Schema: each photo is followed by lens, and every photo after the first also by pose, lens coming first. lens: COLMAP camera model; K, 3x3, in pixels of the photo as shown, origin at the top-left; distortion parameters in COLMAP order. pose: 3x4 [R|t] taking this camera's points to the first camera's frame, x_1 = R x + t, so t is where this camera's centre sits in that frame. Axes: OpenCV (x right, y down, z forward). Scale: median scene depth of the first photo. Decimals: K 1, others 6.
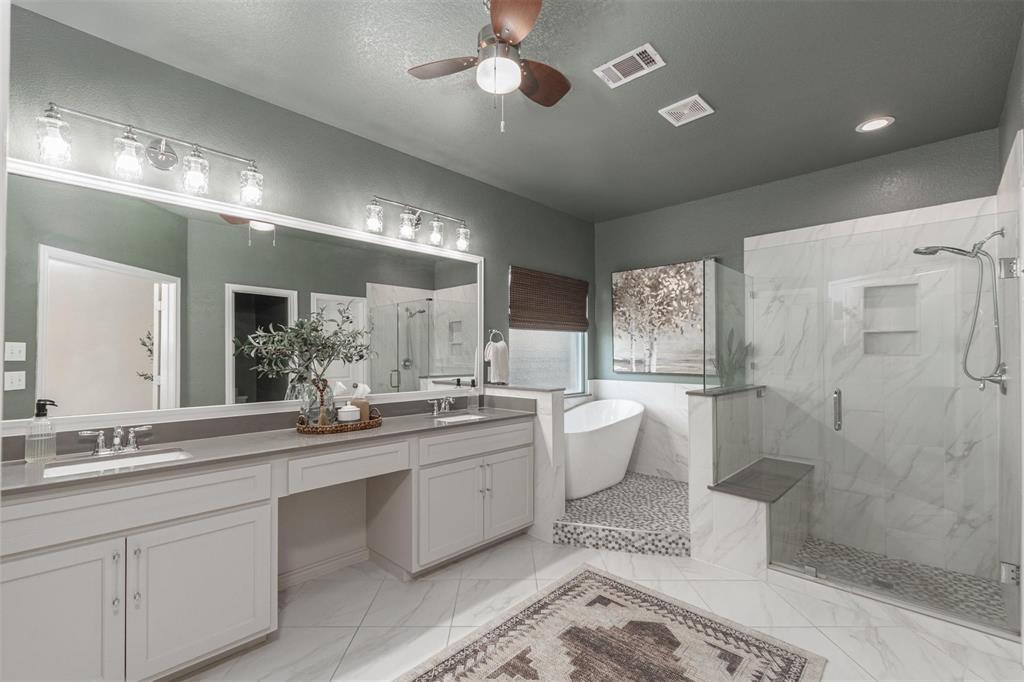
lens RADIAL K [[450.0, 0, 509.6], [0, 450.0, 345.0], [0, 0, 1]] dist [0.002295, 0.000097]
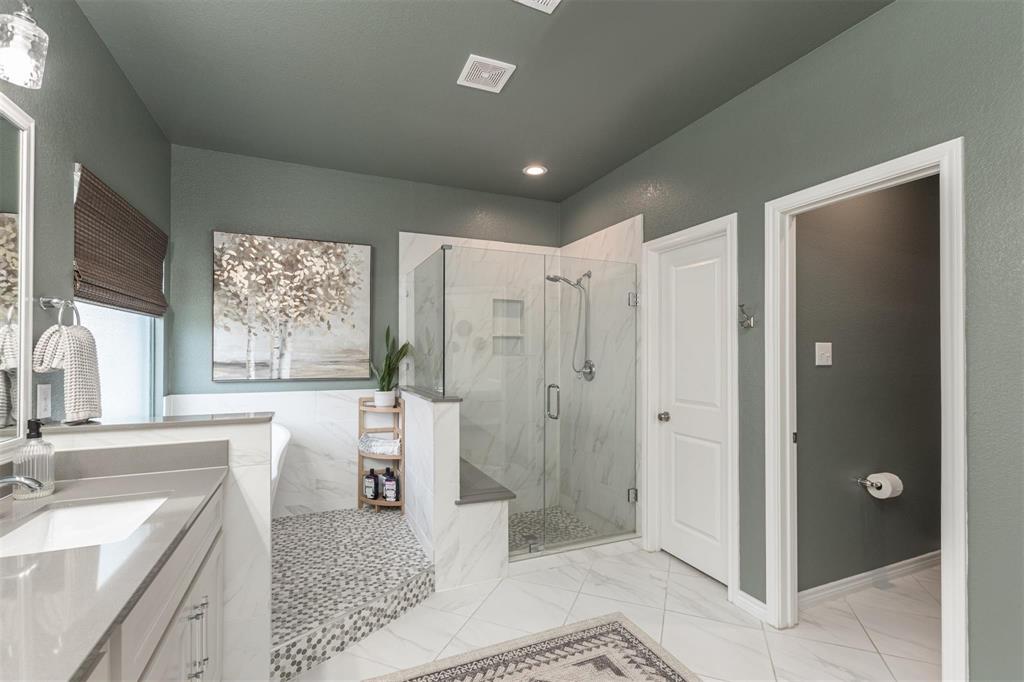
lens RADIAL K [[450.0, 0, 509.6], [0, 450.0, 345.0], [0, 0, 1]] dist [0.002295, 0.000097]
pose [[0.379125, 0.016194, 0.925204, -0.243116], [-0.020850, 0.999743, -0.008955, 0.004250], [-0.925110, -0.015895, 0.379365, 0.389059]]
